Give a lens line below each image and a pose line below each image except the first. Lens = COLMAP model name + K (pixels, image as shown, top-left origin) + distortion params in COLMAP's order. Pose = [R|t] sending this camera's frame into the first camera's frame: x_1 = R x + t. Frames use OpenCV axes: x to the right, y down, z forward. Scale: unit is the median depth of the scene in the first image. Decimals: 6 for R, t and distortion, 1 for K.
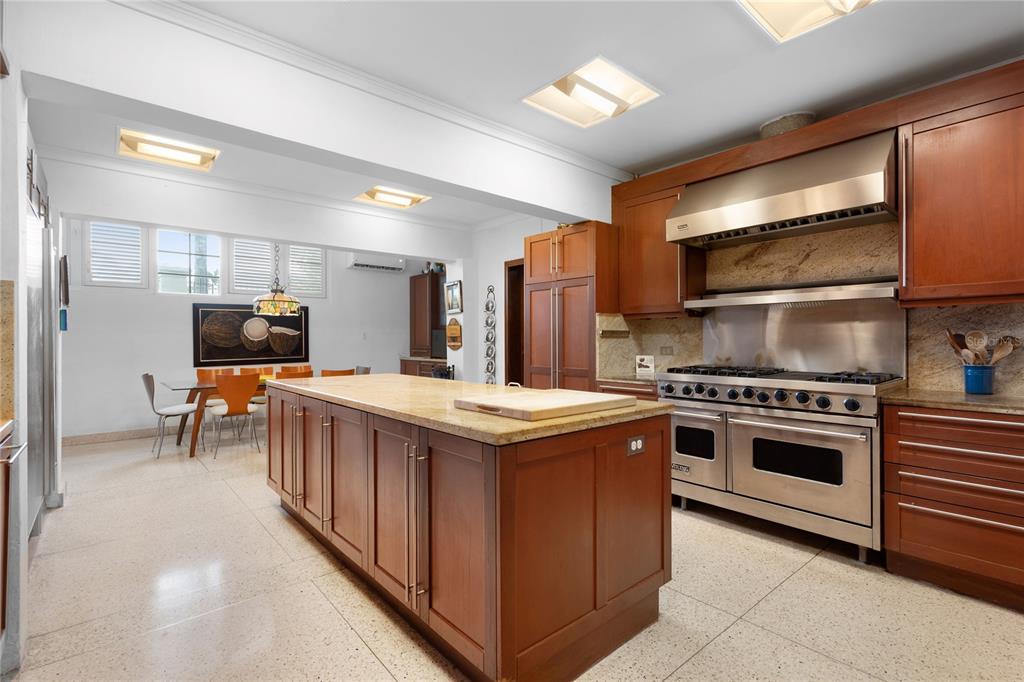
lens RADIAL K [[463.3, 0, 510.8], [0, 463.3, 343.5], [0, 0, 1]] dist [-0.001721, 0.000307]
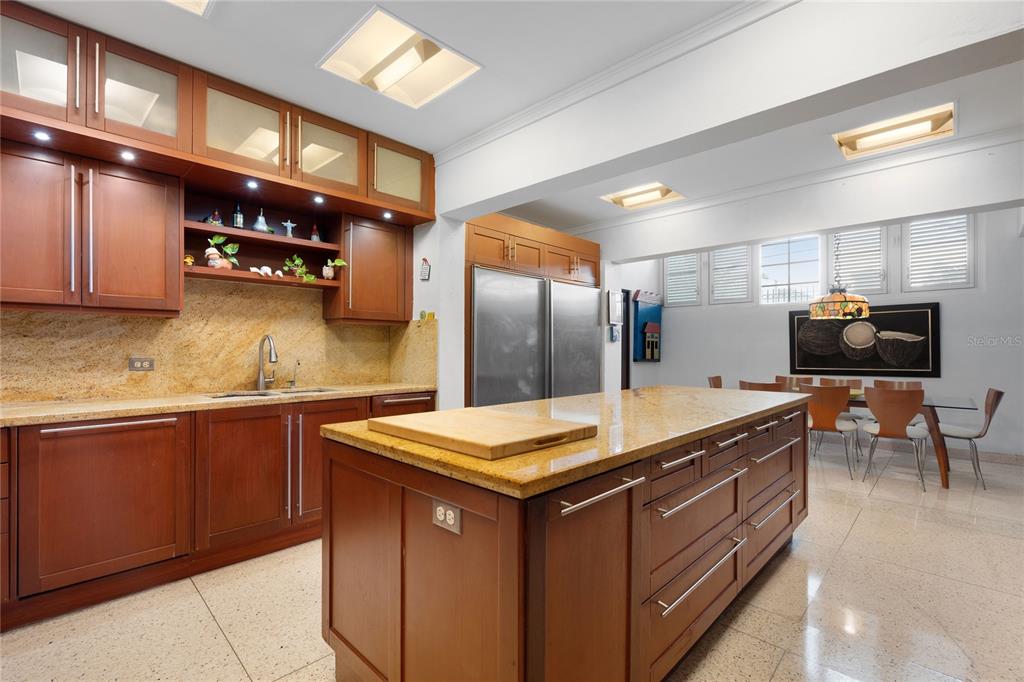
lens RADIAL K [[463.3, 0, 510.8], [0, 463.3, 343.5], [0, 0, 1]] dist [-0.001721, 0.000307]
pose [[0.087720, -0.005666, -0.996129, 0.262849], [-0.009752, 0.999931, -0.006547, -0.003595], [0.996097, 0.010288, 0.087659, 0.298143]]
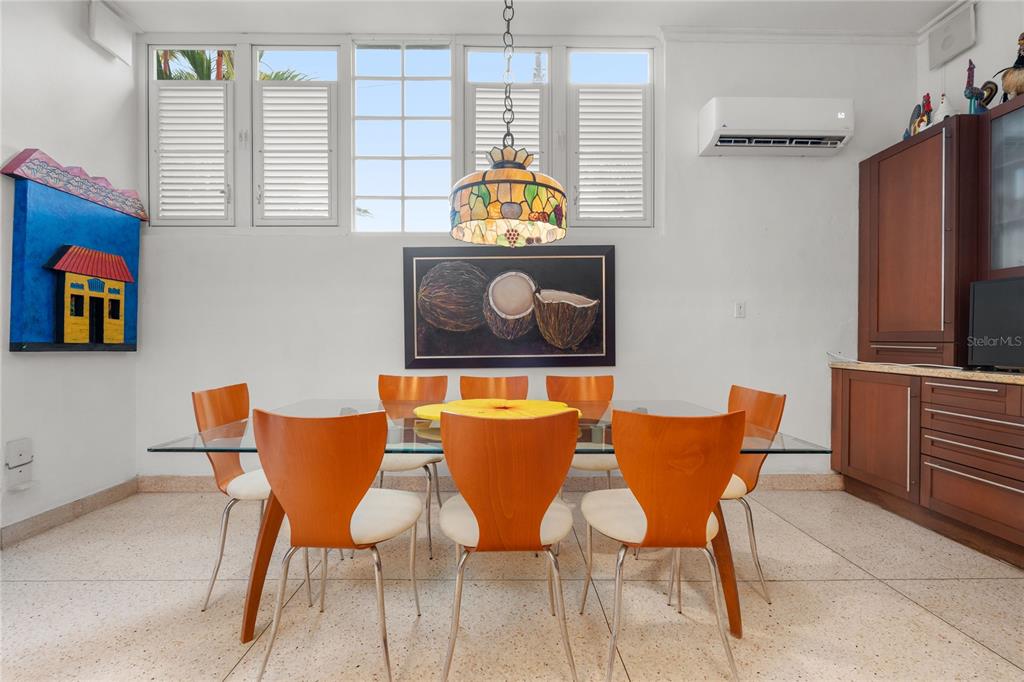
lens RADIAL K [[463.3, 0, 510.8], [0, 463.3, 343.5], [0, 0, 1]] dist [-0.001721, 0.000307]
pose [[0.760918, 0.011910, -0.648738, -0.246219], [-0.008554, 0.999929, 0.008324, 0.016387], [0.648791, -0.000785, 0.760966, 0.663591]]
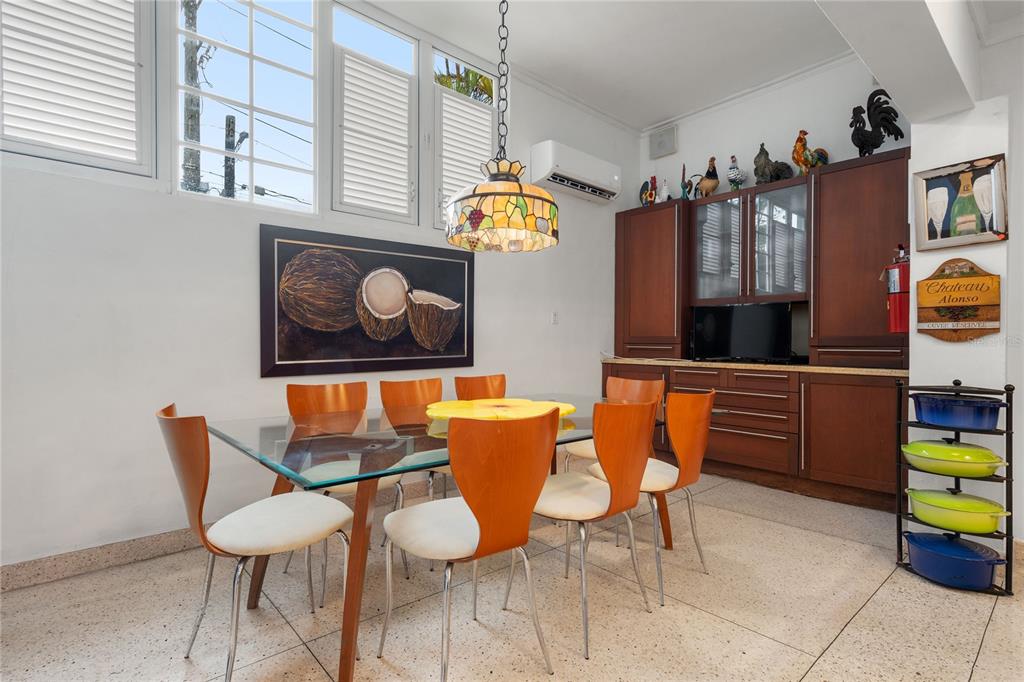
lens RADIAL K [[501.7, 0, 512.1], [0, 501.7, 349.0], [0, 0, 1]] dist [0.000610, 0.000632]
pose [[0.999940, 0.009514, 0.005454, -0.452941], [-0.009557, 0.999923, 0.007949, 0.019056], [-0.005378, -0.008001, 0.999954, 0.537366]]
